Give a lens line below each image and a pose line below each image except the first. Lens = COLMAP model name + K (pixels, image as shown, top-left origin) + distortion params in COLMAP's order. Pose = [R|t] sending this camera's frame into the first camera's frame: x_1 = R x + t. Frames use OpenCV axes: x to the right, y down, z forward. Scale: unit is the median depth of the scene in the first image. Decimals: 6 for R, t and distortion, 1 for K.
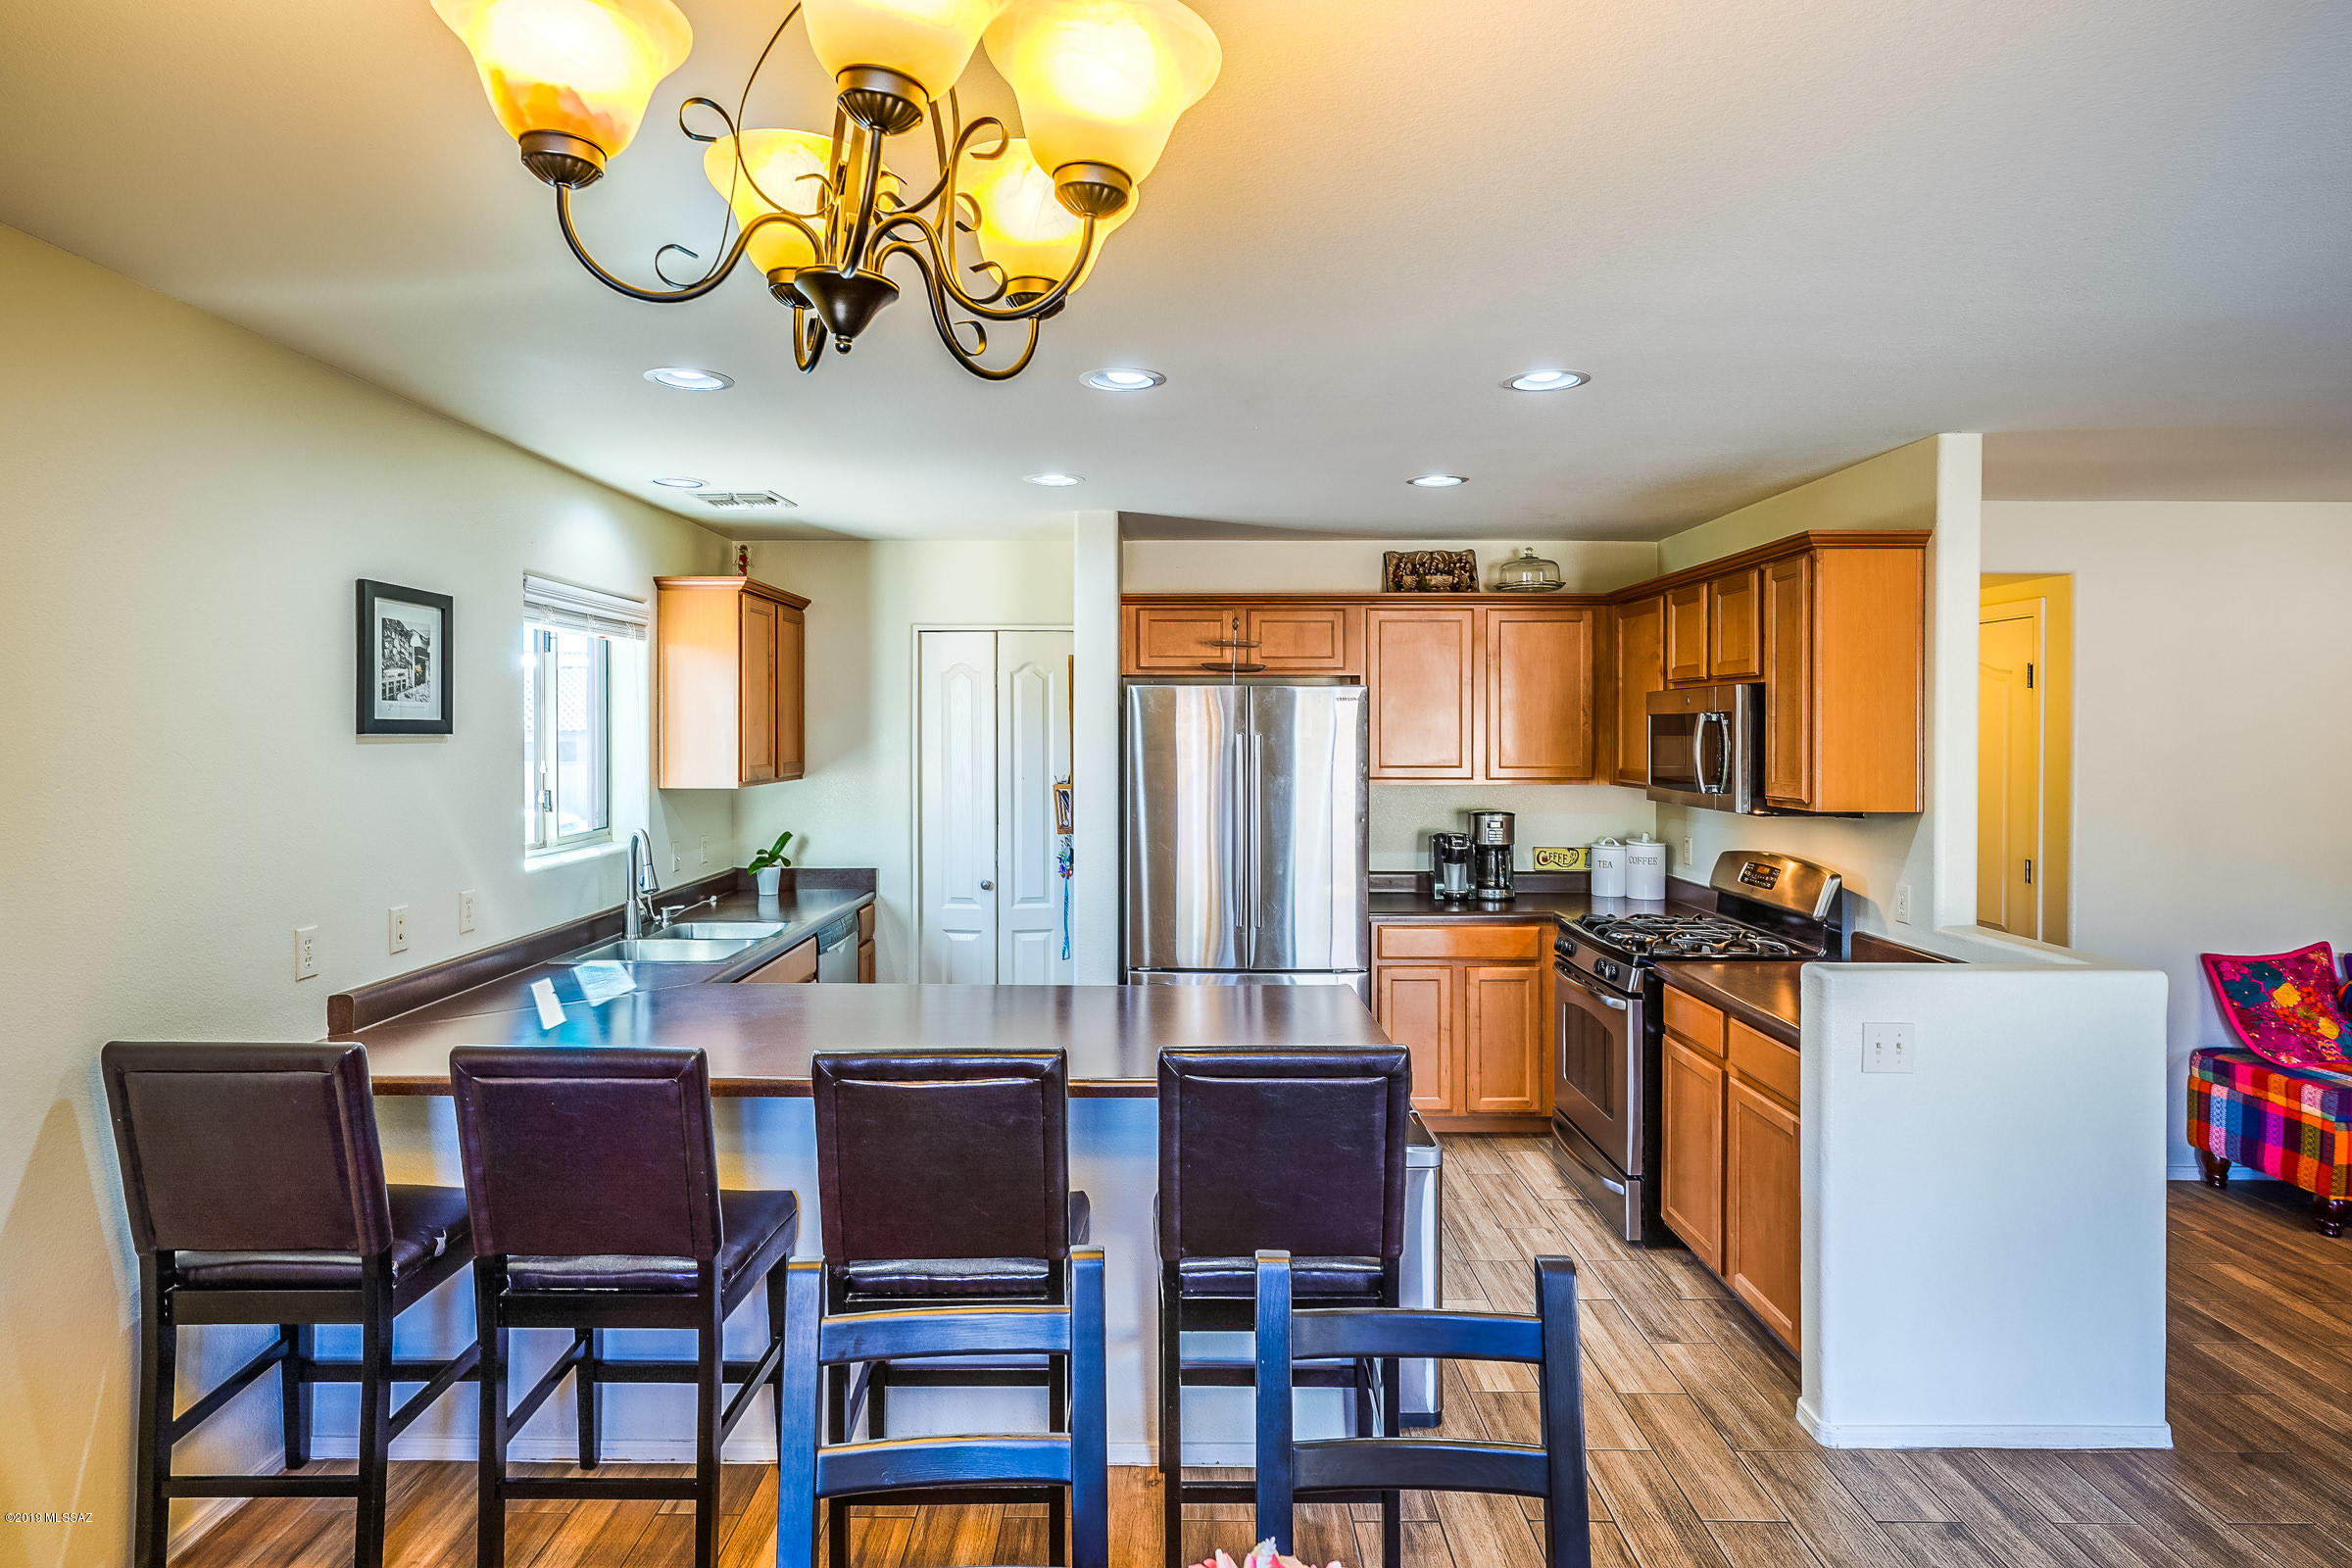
lens RADIAL K [[1227.8, 0, 1171.0], [0, 1227.8, 745.8], [0, 0, 1]] dist [-0.000984, -0.000219]
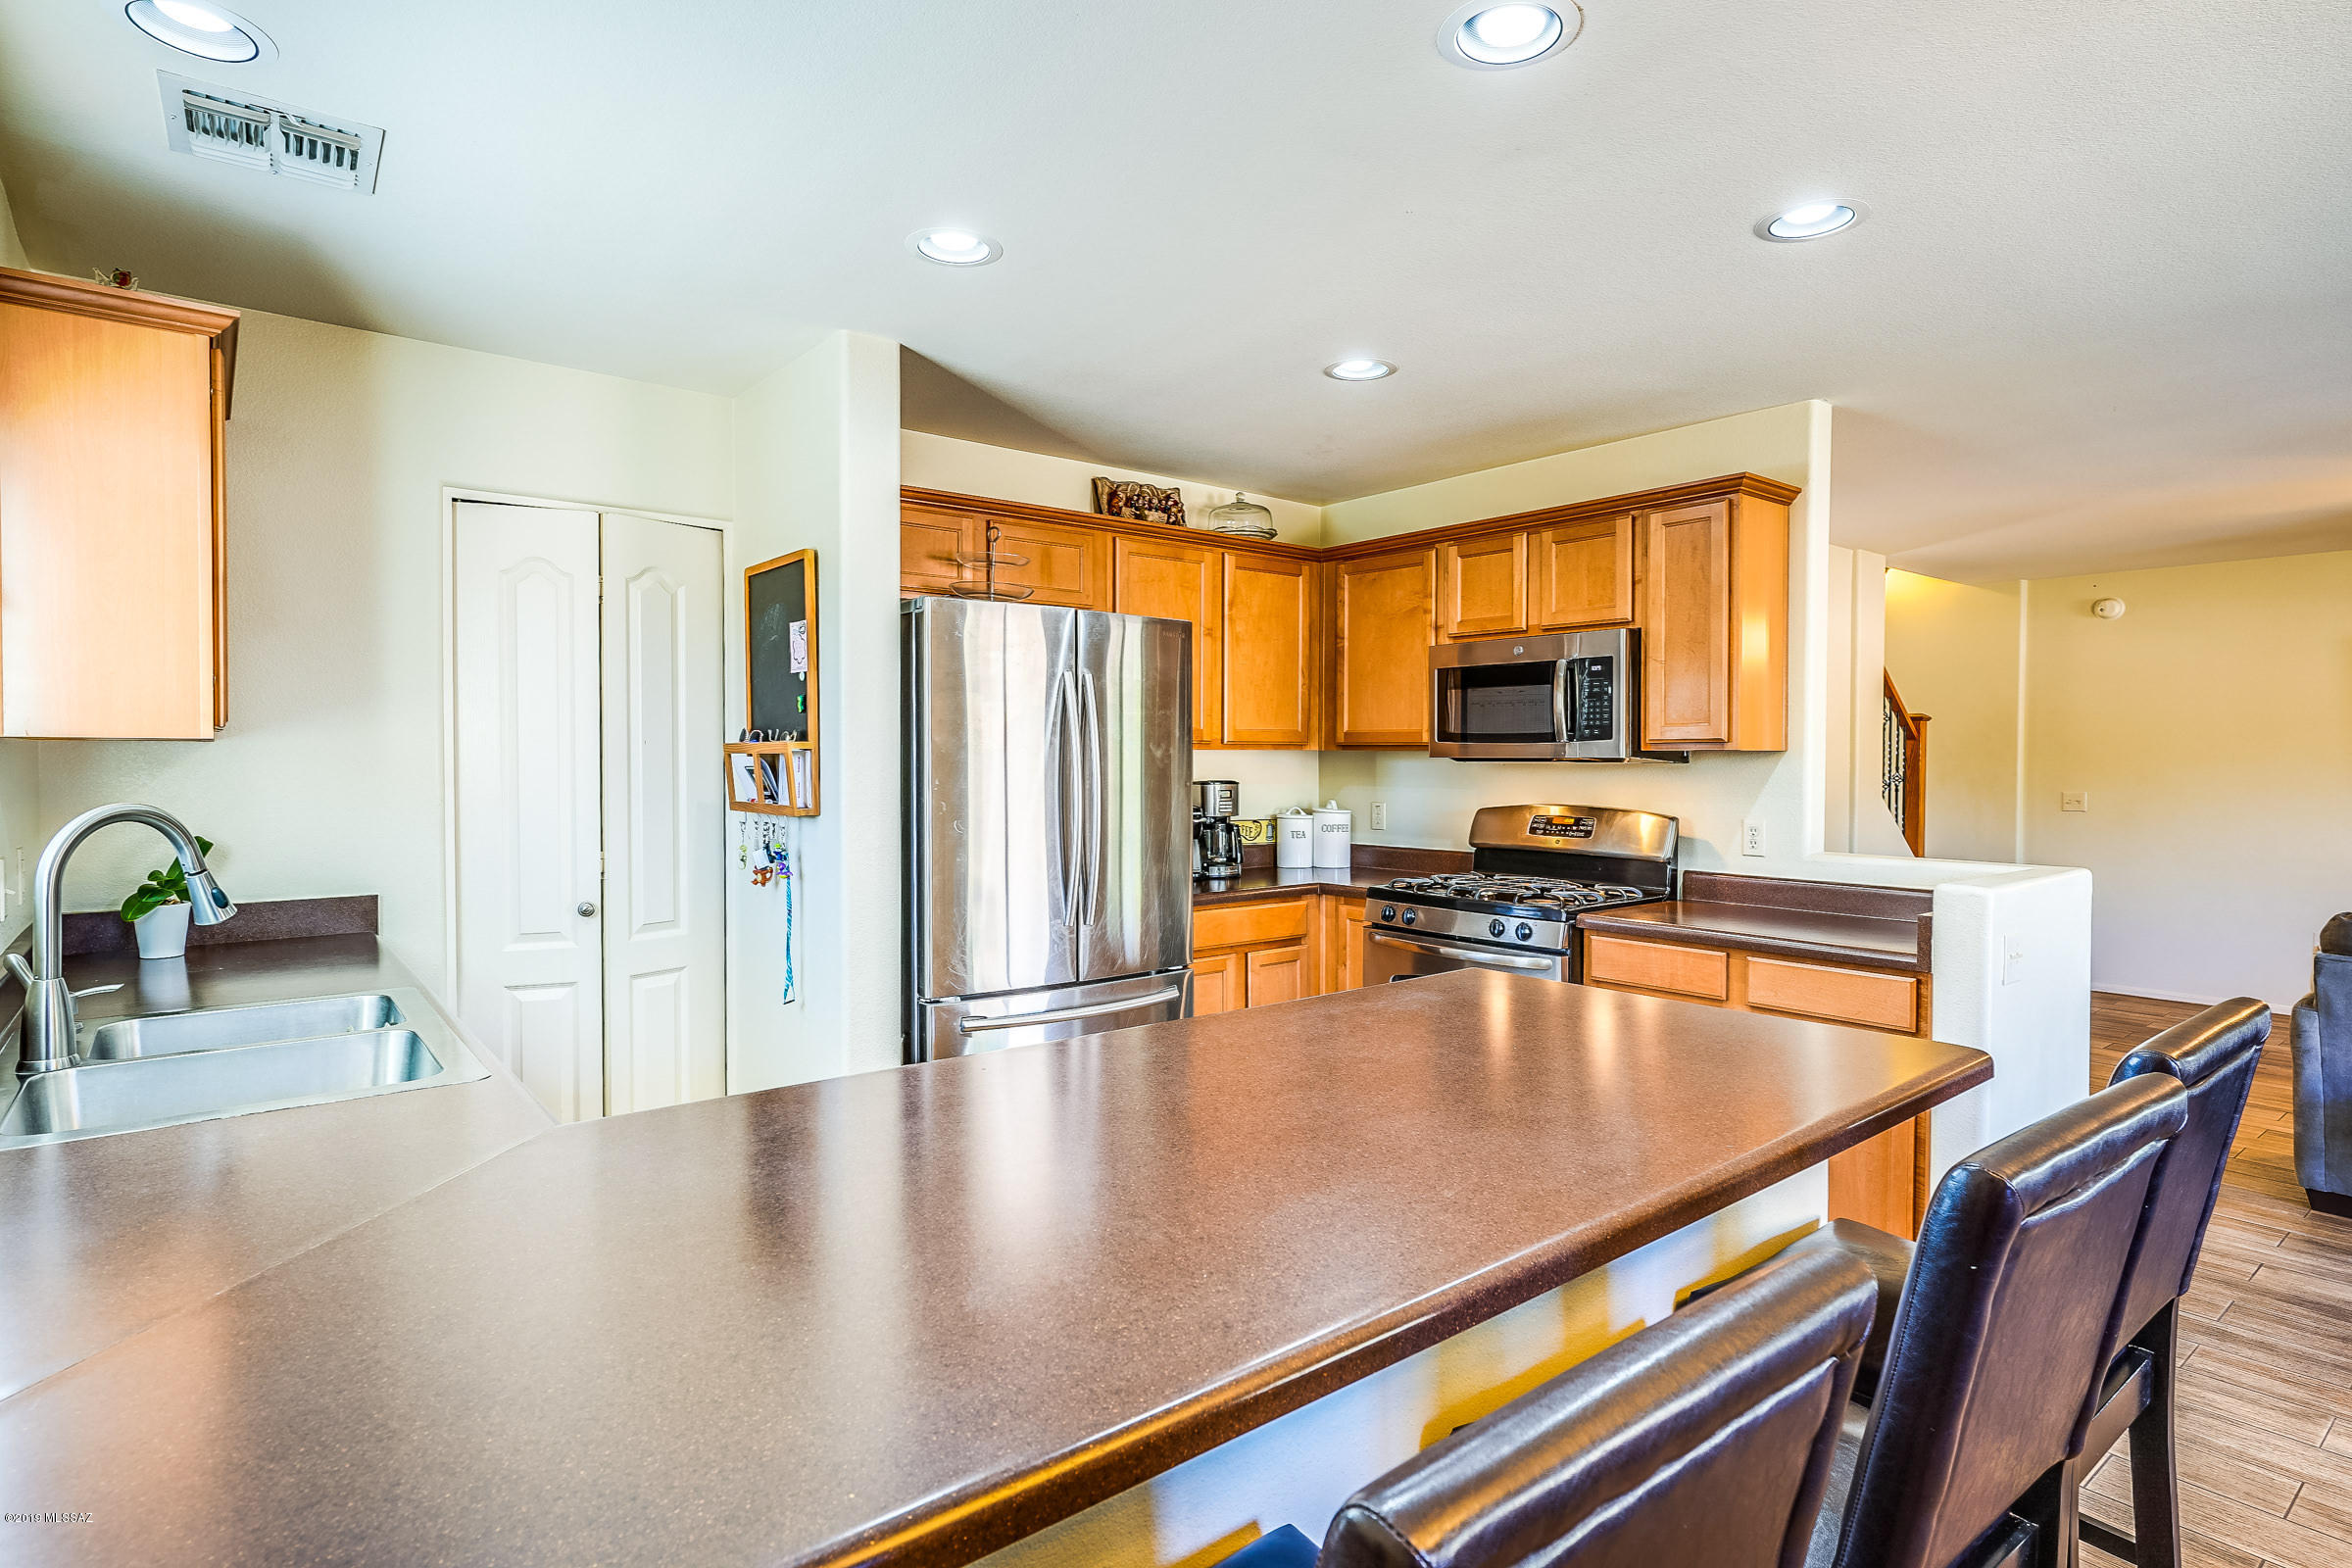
lens RADIAL K [[1174.3, 0, 1159.2], [0, 1174.3, 780.6], [0, 0, 1]] dist [0.002096, 0.000713]
pose [[0.789348, -0.013861, 0.613789, -0.318627], [0.006303, 0.999875, 0.014474, 0.043571], [-0.613913, -0.007556, 0.789337, 0.366268]]
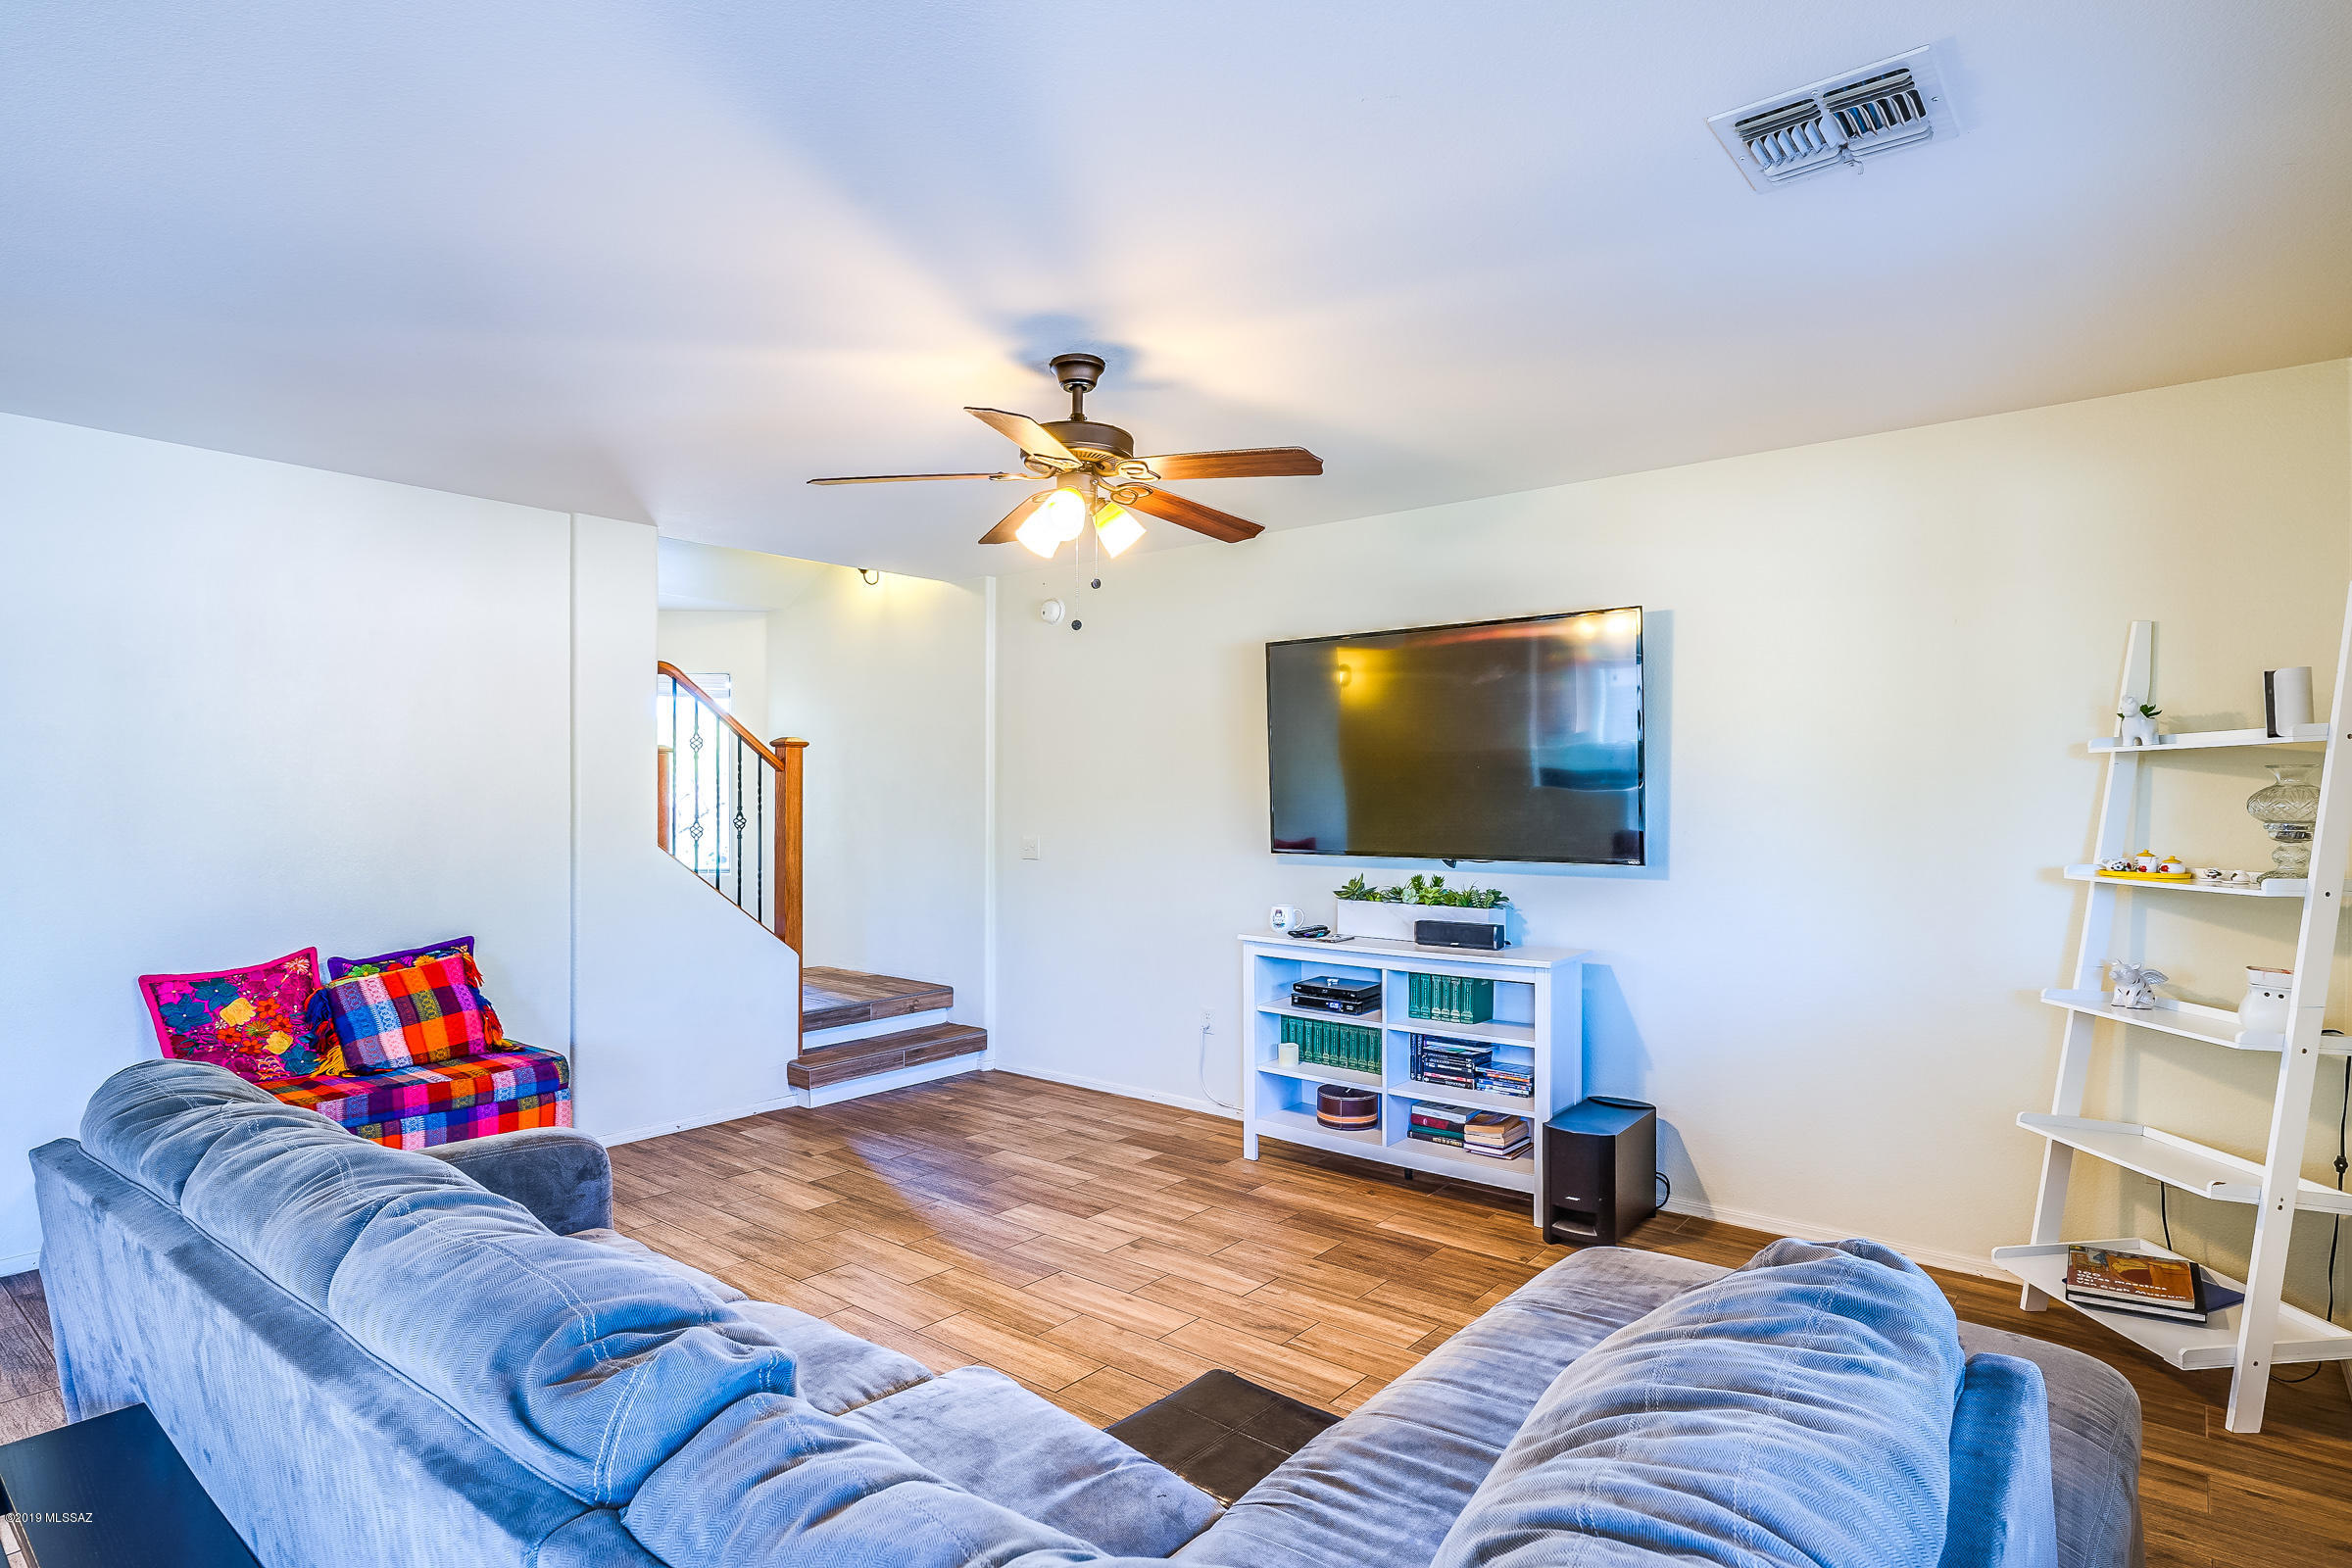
lens RADIAL K [[1222.7, 0, 1180.6], [0, 1222.7, 794.2], [0, 0, 1]] dist [0.002574, 0.000816]
pose [[0.628630, -0.005207, 0.777687, 0.562286], [0.006503, 0.999978, 0.001438, 0.045798], [-0.777677, 0.004154, 0.628650, -0.046454]]
